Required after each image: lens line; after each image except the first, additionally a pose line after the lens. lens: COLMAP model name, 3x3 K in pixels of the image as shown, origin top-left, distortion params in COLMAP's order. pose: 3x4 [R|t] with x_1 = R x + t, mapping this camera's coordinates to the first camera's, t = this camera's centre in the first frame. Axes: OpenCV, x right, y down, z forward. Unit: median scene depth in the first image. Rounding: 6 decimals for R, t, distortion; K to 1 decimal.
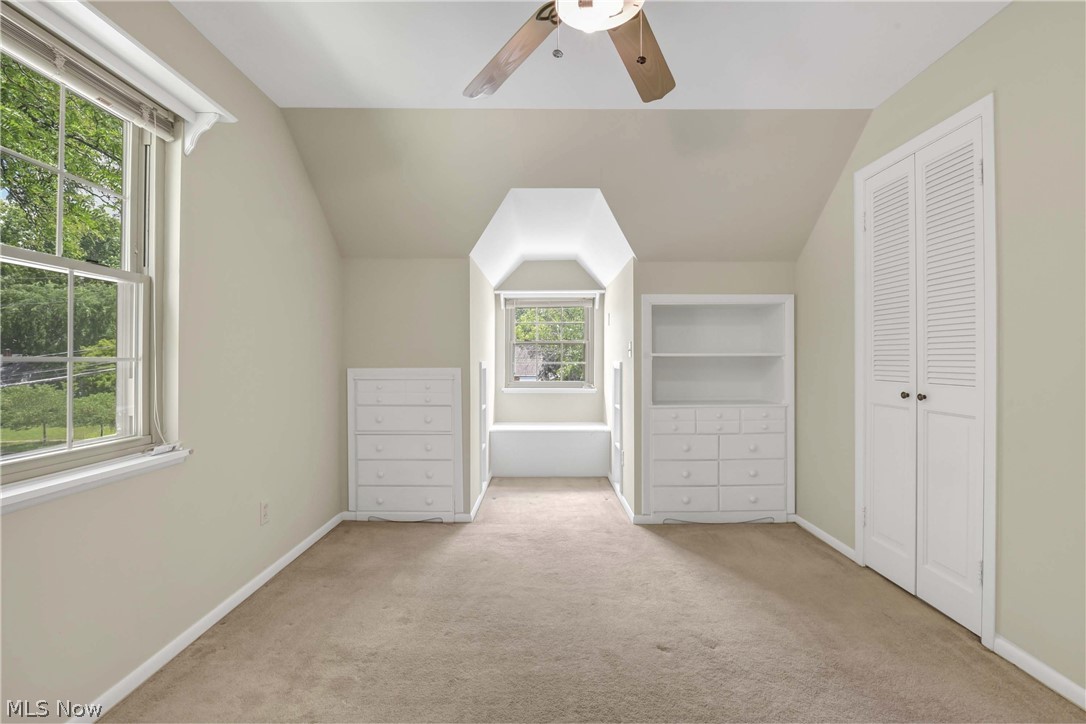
lens RADIAL K [[483.2, 0, 544.0], [0, 483.2, 358.1], [0, 0, 1]] dist [-0.006525, -0.005437]
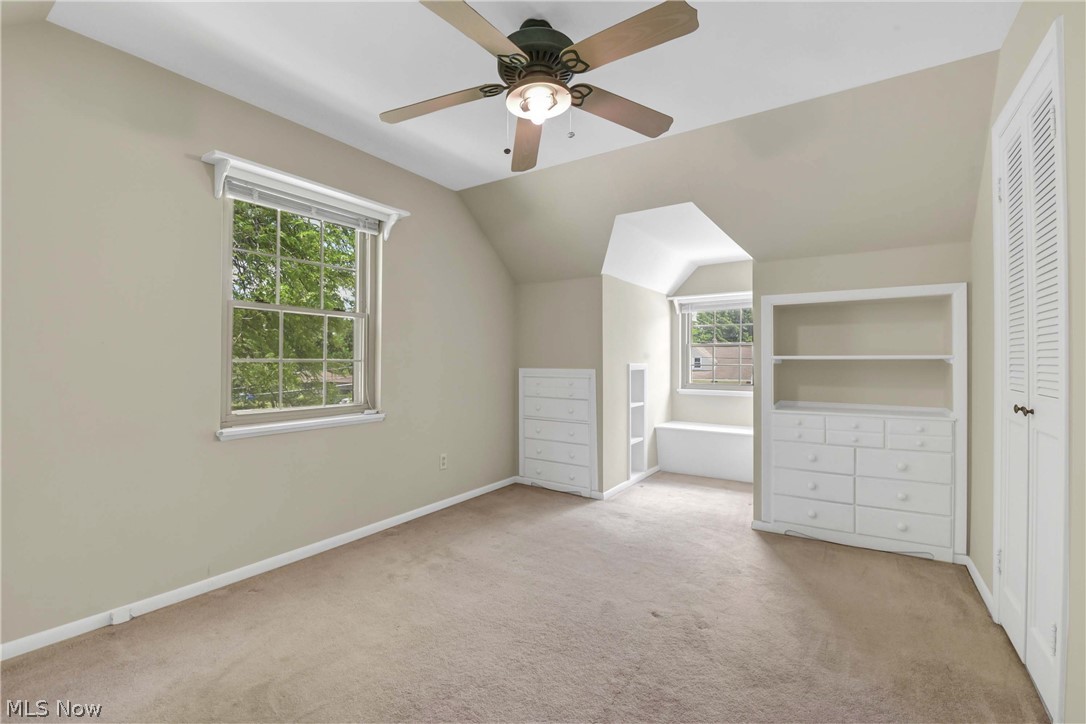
lens RADIAL K [[483.2, 0, 542.8], [0, 483.2, 357.1], [0, 0, 1]] dist [-0.006525, -0.005437]
pose [[0.827505, -0.001693, -0.561455, 0.434239], [-0.002098, 0.999979, -0.006108, -0.000870], [0.561454, 0.006233, 0.827485, -0.066637]]
